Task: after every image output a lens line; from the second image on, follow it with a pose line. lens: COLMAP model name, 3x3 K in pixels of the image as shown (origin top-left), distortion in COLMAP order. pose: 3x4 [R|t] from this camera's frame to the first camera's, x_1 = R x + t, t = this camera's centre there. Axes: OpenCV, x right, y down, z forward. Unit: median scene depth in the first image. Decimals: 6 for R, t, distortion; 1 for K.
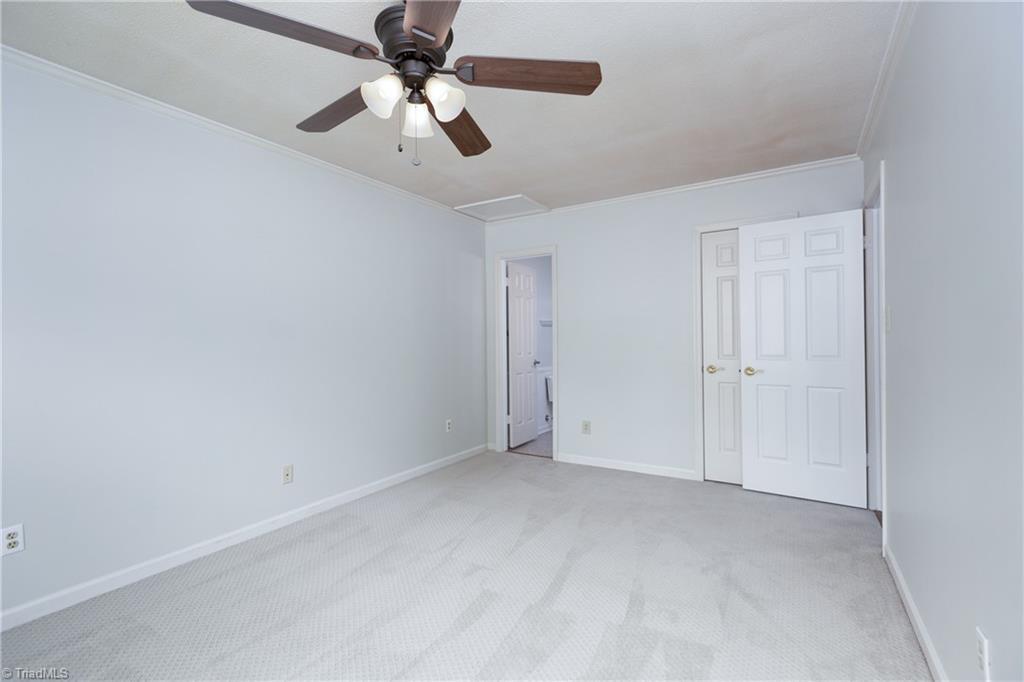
lens RADIAL K [[457.2, 0, 513.1], [0, 457.2, 324.1], [0, 0, 1]] dist [-0.001444, -0.000462]
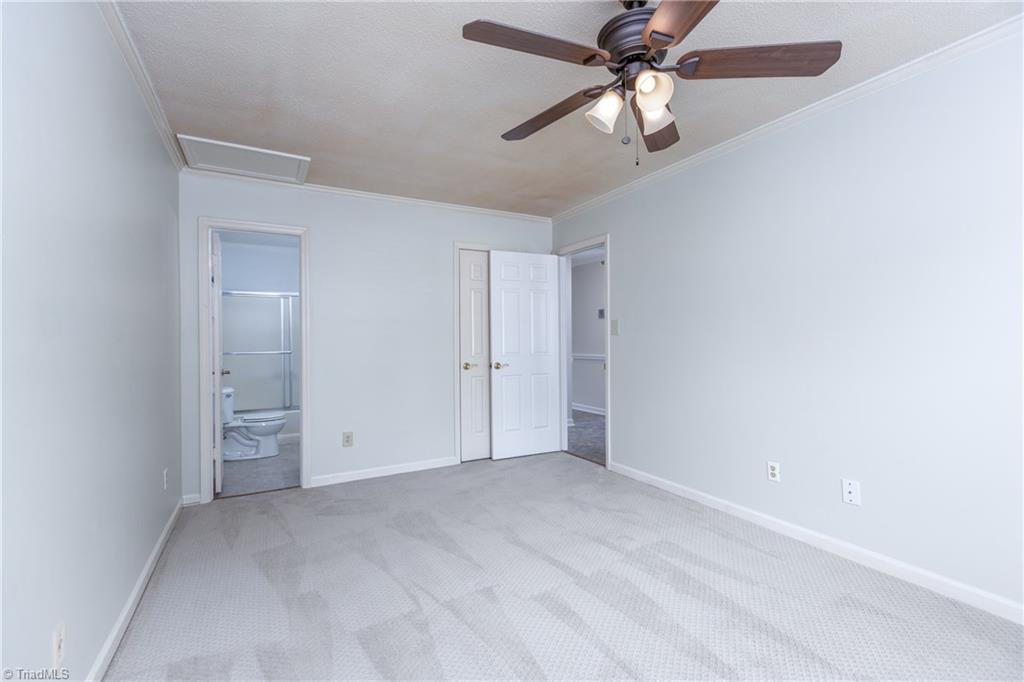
lens RADIAL K [[457.2, 0, 513.1], [0, 457.2, 324.1], [0, 0, 1]] dist [-0.001444, -0.000462]
pose [[0.477193, 0.035171, 0.878094, -0.558613], [-0.024548, 0.999342, -0.026687, 0.019561], [-0.878455, -0.008820, 0.477743, 0.342348]]
